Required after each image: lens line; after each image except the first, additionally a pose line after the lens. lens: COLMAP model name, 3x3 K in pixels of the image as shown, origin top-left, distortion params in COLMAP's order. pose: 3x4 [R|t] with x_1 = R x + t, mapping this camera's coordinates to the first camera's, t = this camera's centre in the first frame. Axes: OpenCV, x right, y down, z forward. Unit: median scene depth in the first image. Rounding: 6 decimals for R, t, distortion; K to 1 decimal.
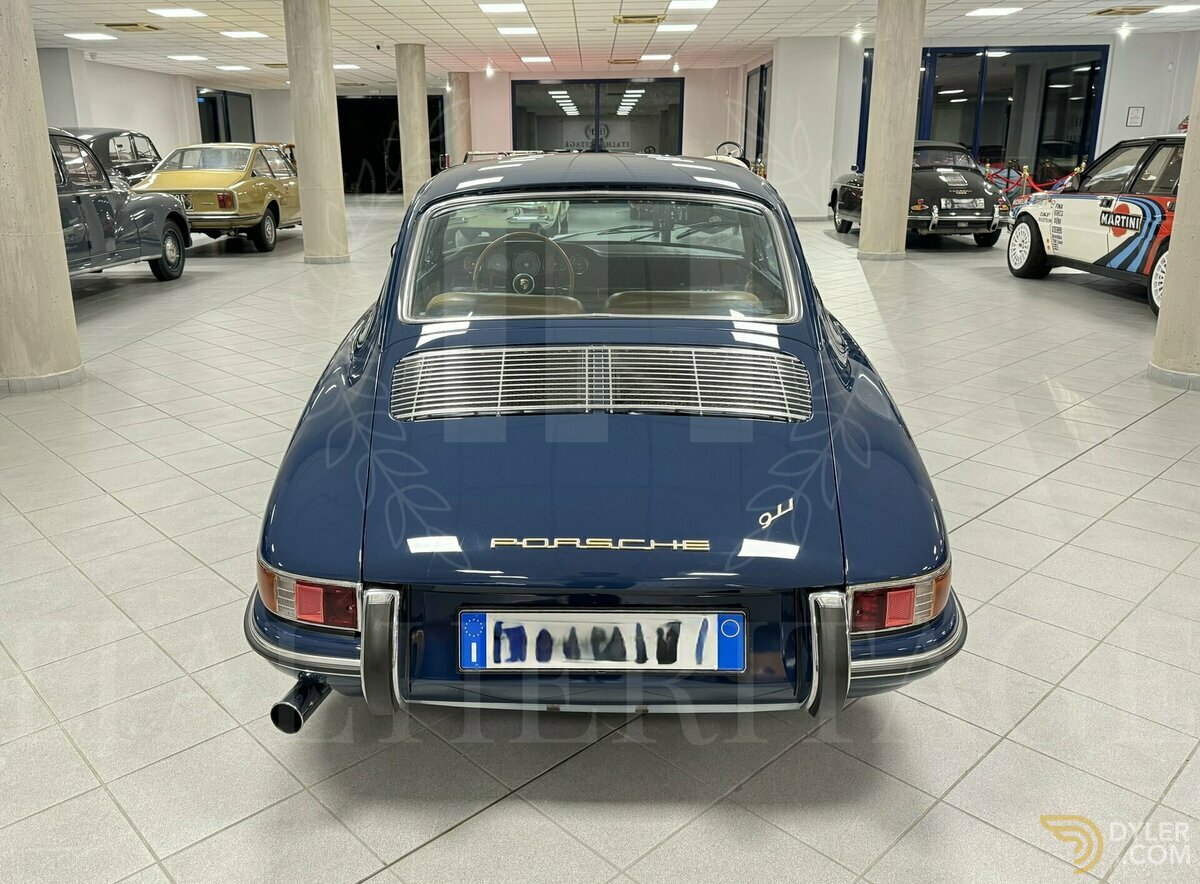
lens RADIAL K [[937.3, 0, 579.3], [0, 937.3, 399.1], [0, 0, 1]] dist [0.000745, -0.000988]
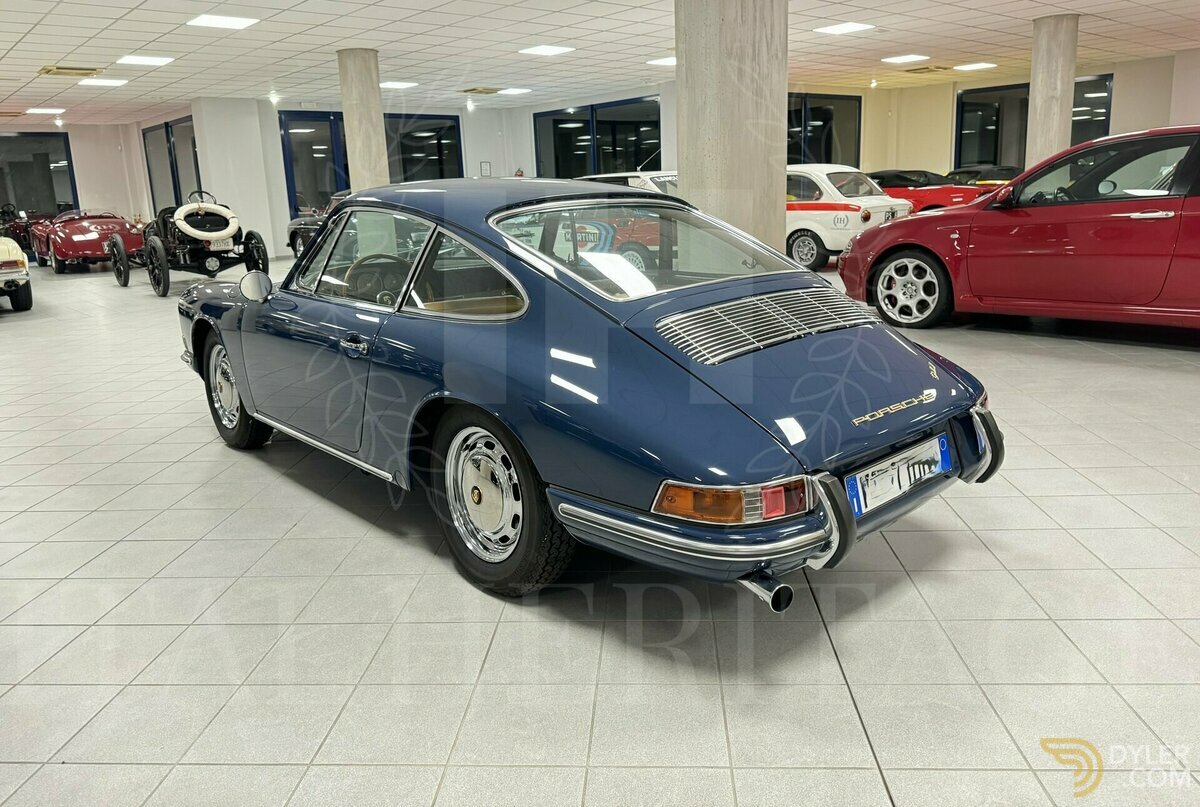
lens RADIAL K [[838.0, 0, 603.1], [0, 838.0, 366.2], [0, 0, 1]] dist [-0.000077, -0.002599]
pose [[0.733722, -0.159288, 0.660514, -0.157345], [0.204465, 0.978833, 0.008927, -0.002484], [-0.647955, 0.128502, 0.750761, 0.038051]]
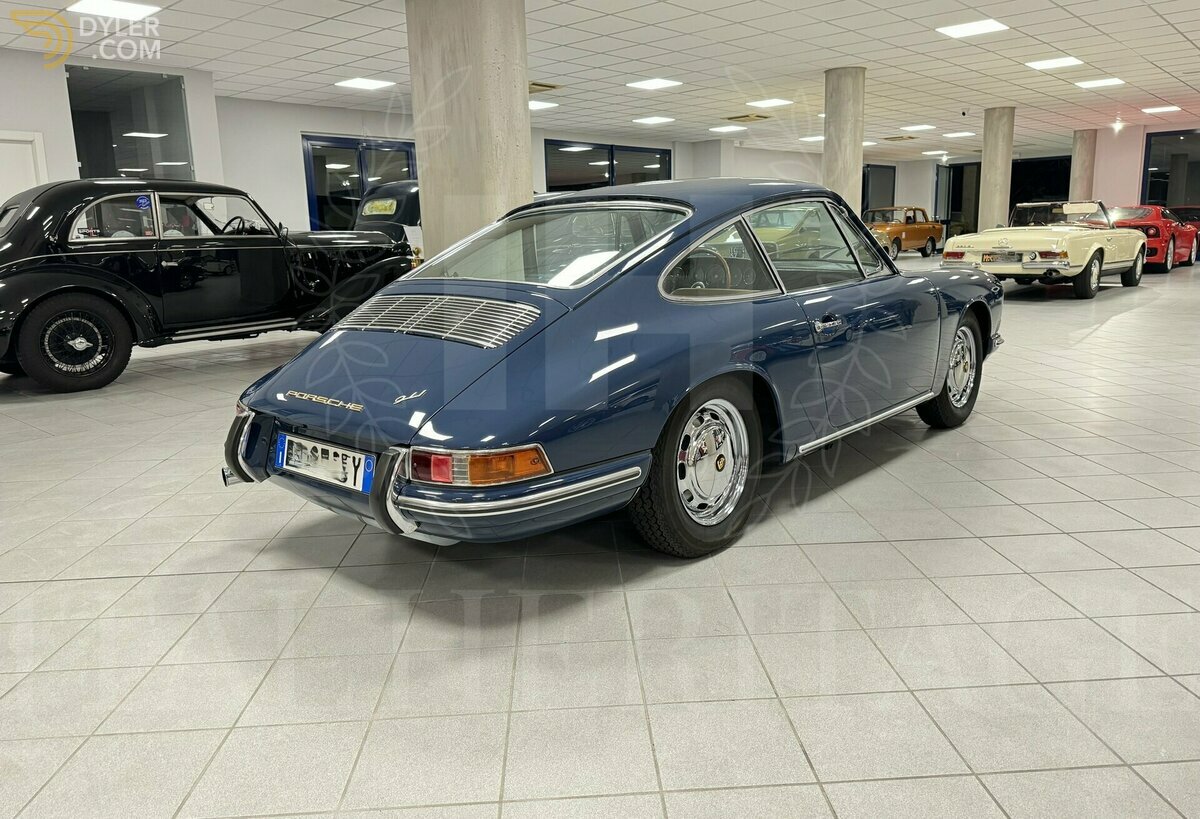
lens RADIAL K [[871.4, 0, 602.7], [0, 871.4, 376.0], [0, 0, 1]] dist [-0.004592, -0.003981]
pose [[0.755117, 0.091520, -0.649171, 0.180924], [-0.144737, 0.989047, -0.028922, 0.011575], [0.639414, 0.115798, 0.760092, 0.019948]]
